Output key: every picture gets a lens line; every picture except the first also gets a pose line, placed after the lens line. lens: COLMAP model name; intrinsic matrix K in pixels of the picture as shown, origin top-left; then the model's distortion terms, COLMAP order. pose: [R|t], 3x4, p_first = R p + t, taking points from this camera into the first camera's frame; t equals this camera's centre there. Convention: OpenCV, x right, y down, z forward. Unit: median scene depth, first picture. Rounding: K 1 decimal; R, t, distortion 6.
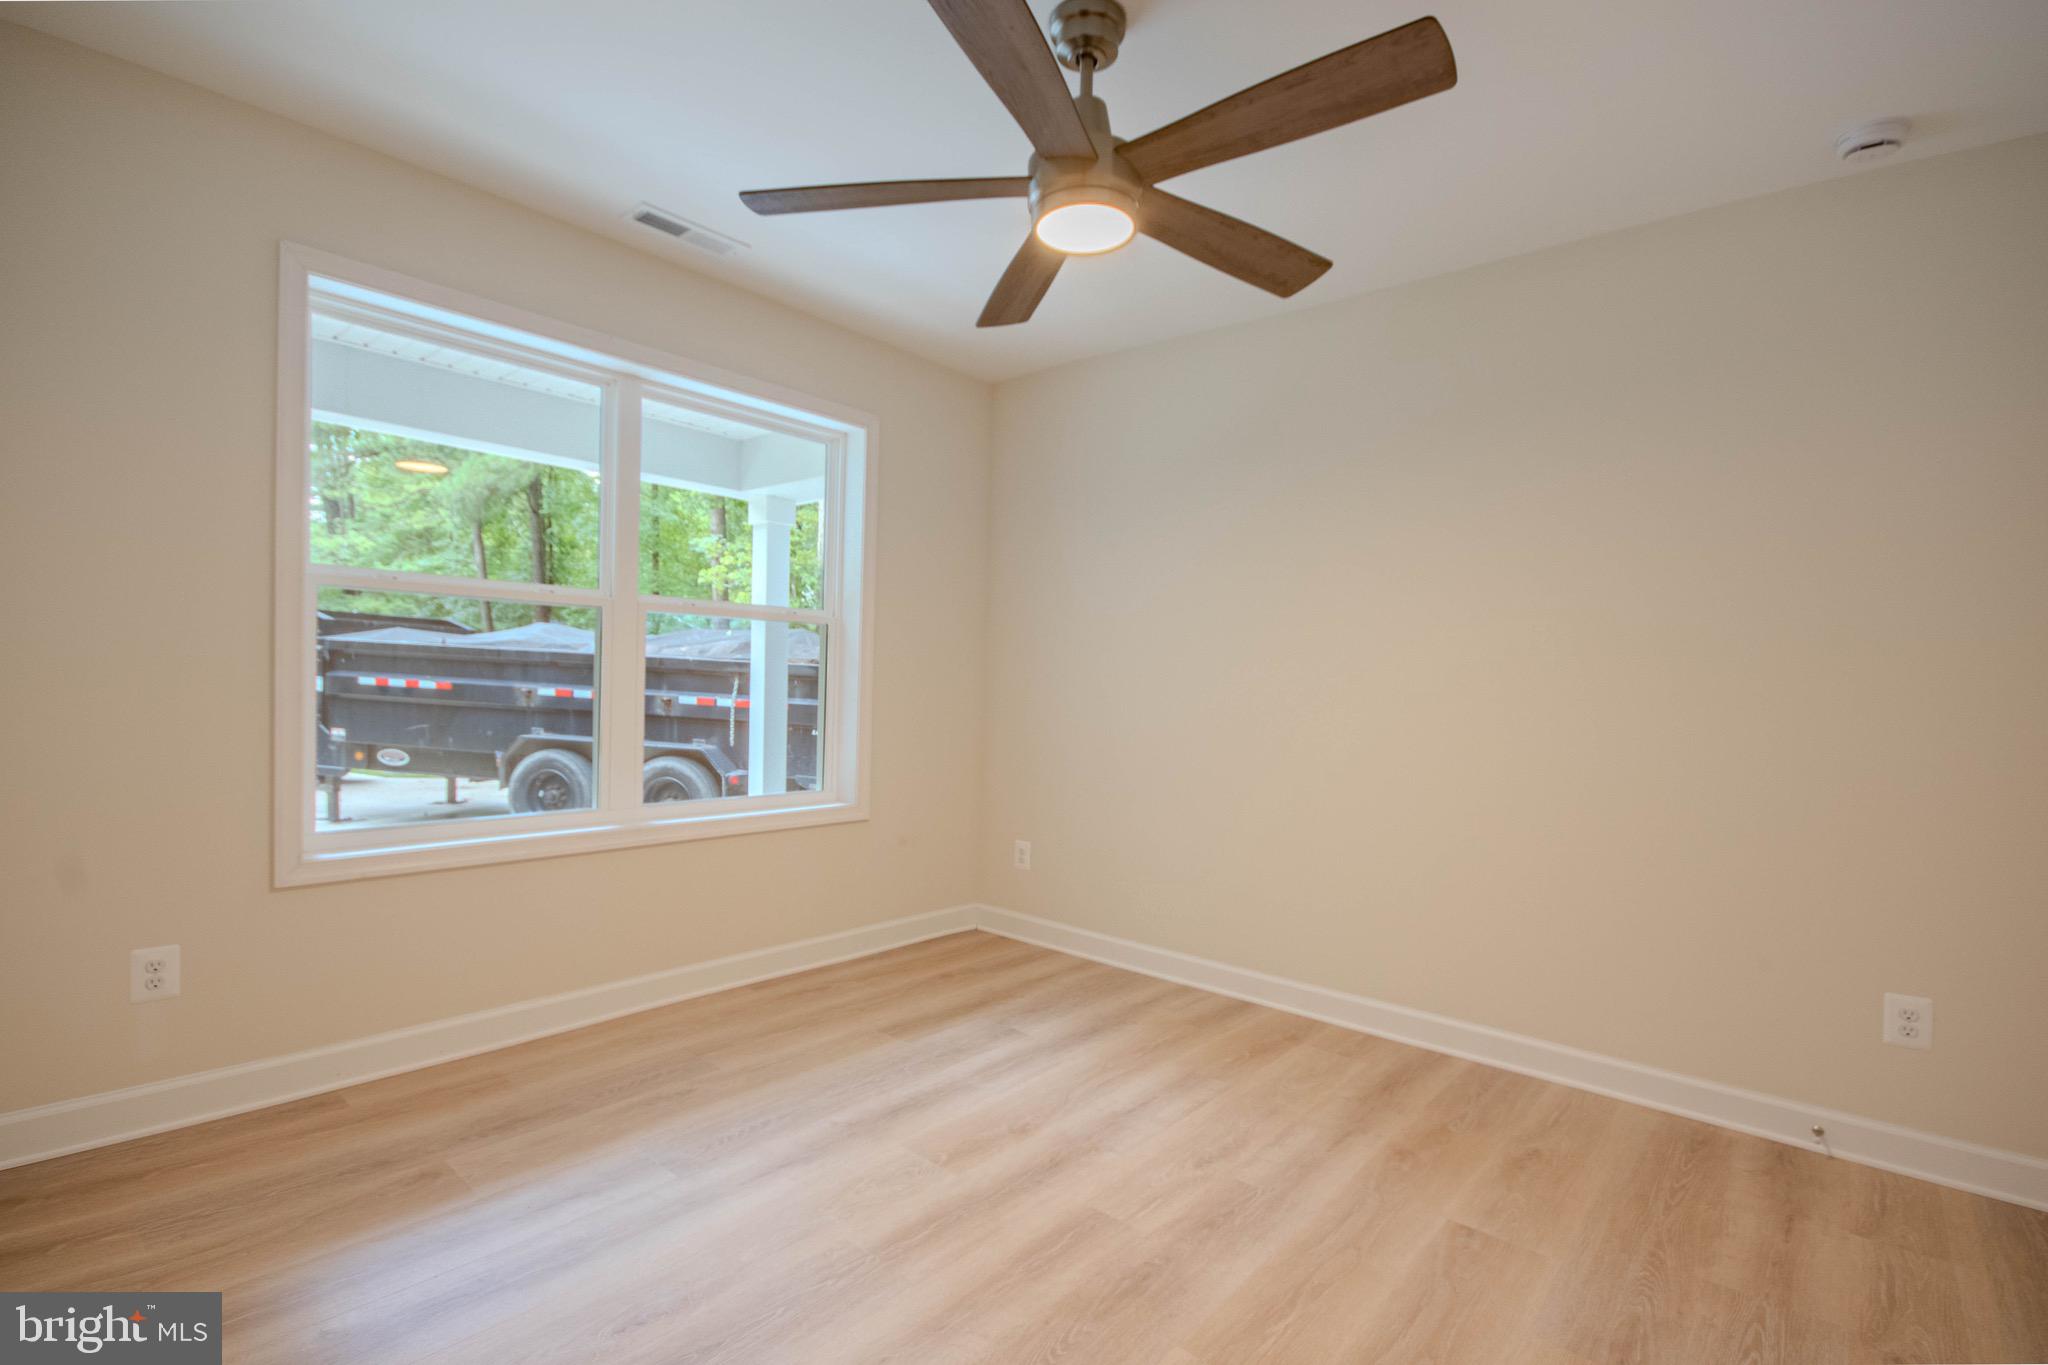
lens RADIAL K [[920.8, 0, 1084.3], [0, 920.8, 698.9], [0, 0, 1]] dist [0.000266, -0.000620]
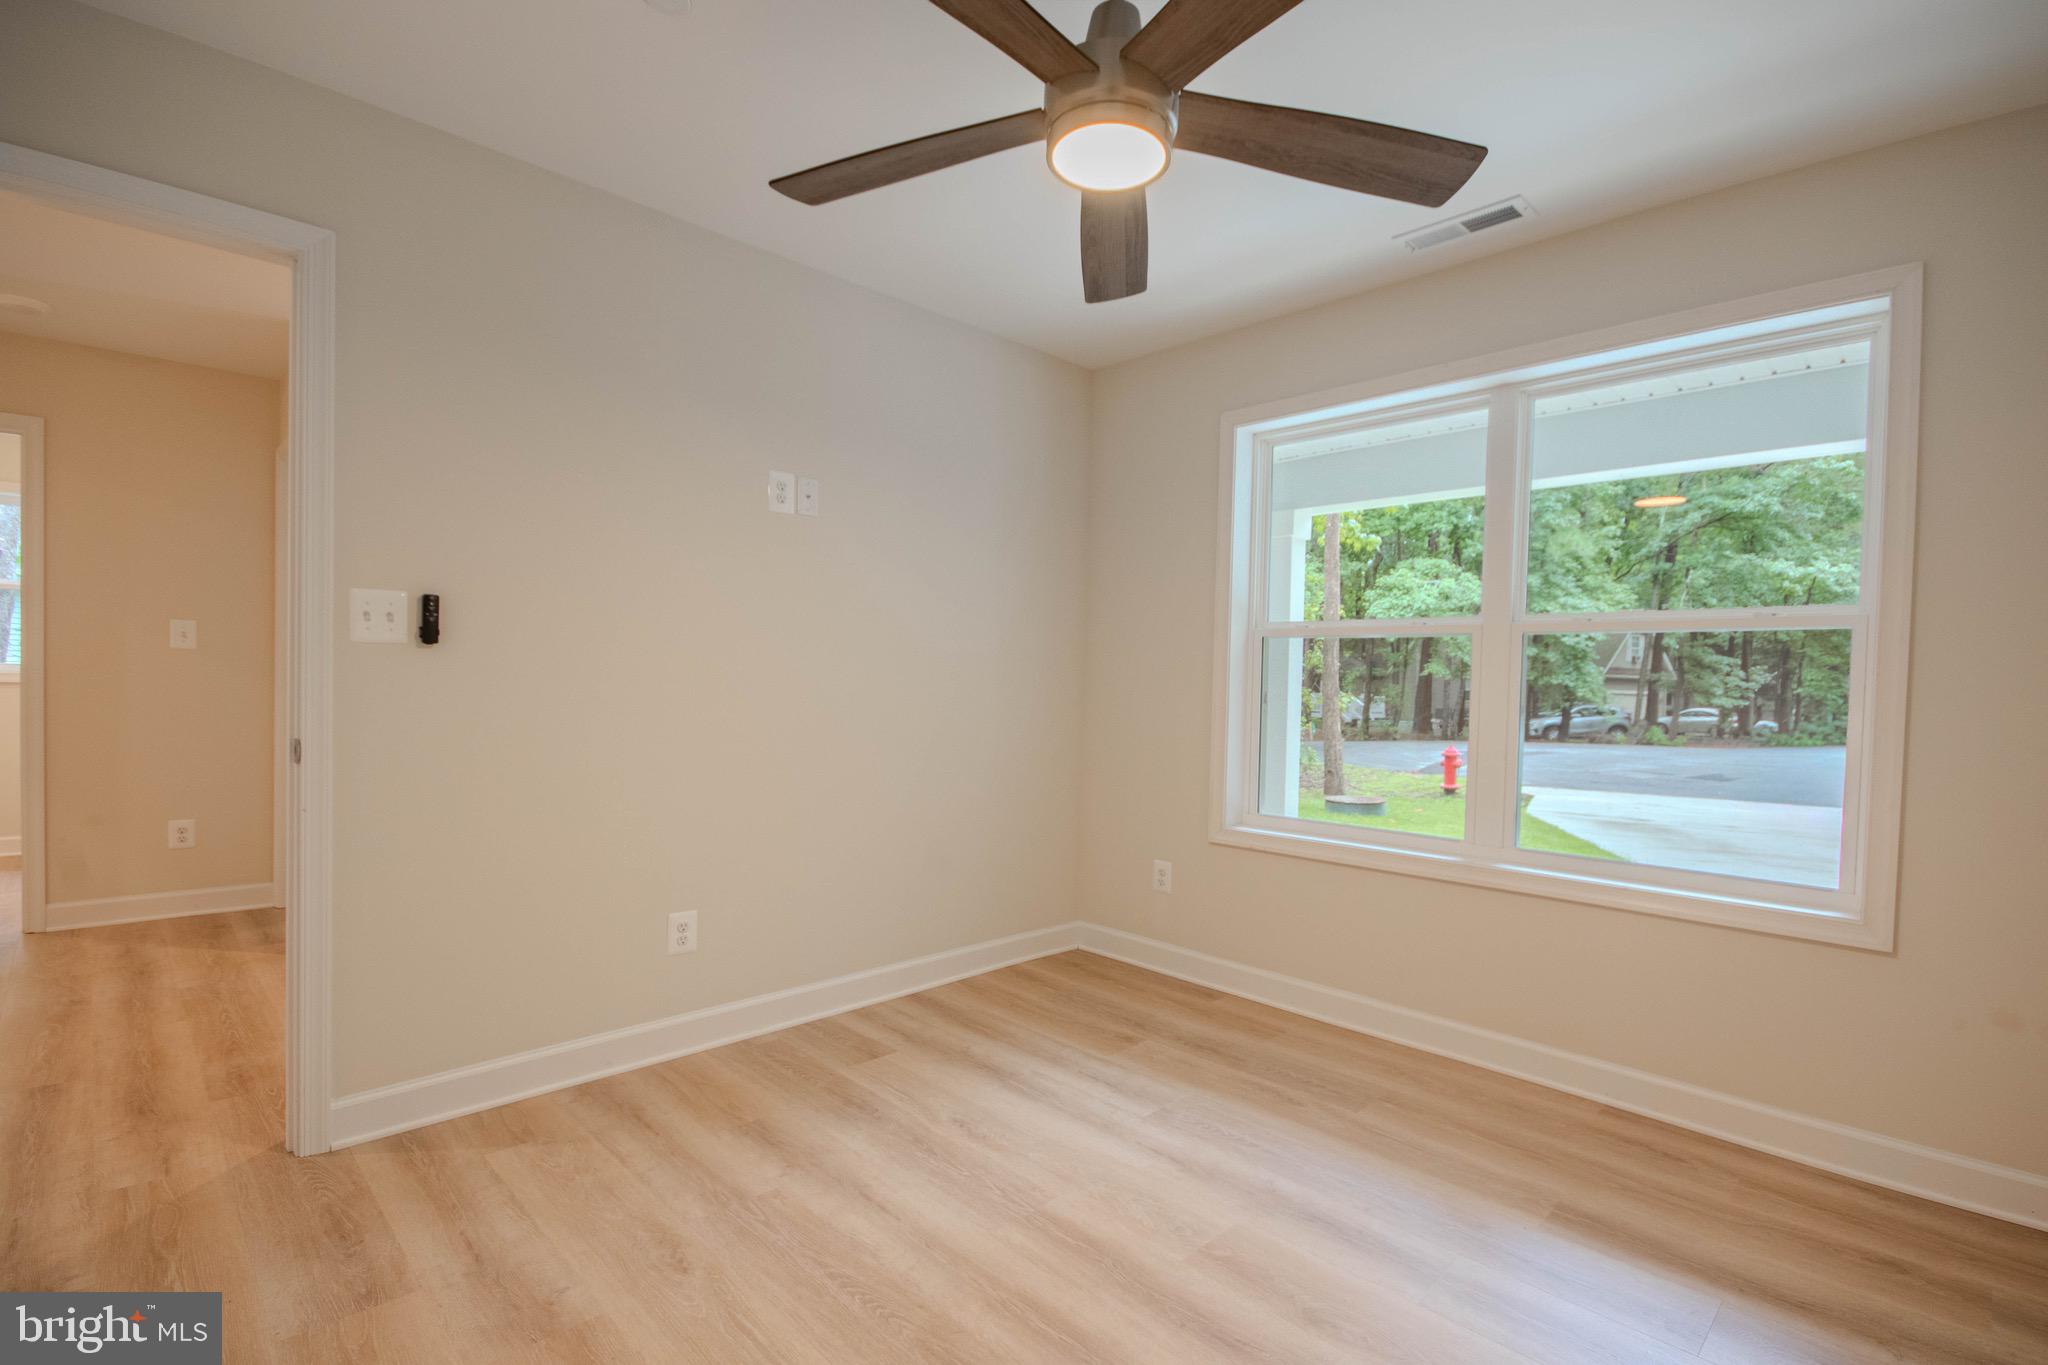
lens RADIAL K [[981.6, 0, 1025.8], [0, 981.6, 711.4], [0, 0, 1]] dist [0.001044, -0.000919]
pose [[-0.110480, -0.003458, -0.993872, 0.786894], [-0.049625, 0.998766, 0.002041, 0.004812], [0.992639, 0.049546, -0.110516, 0.913621]]
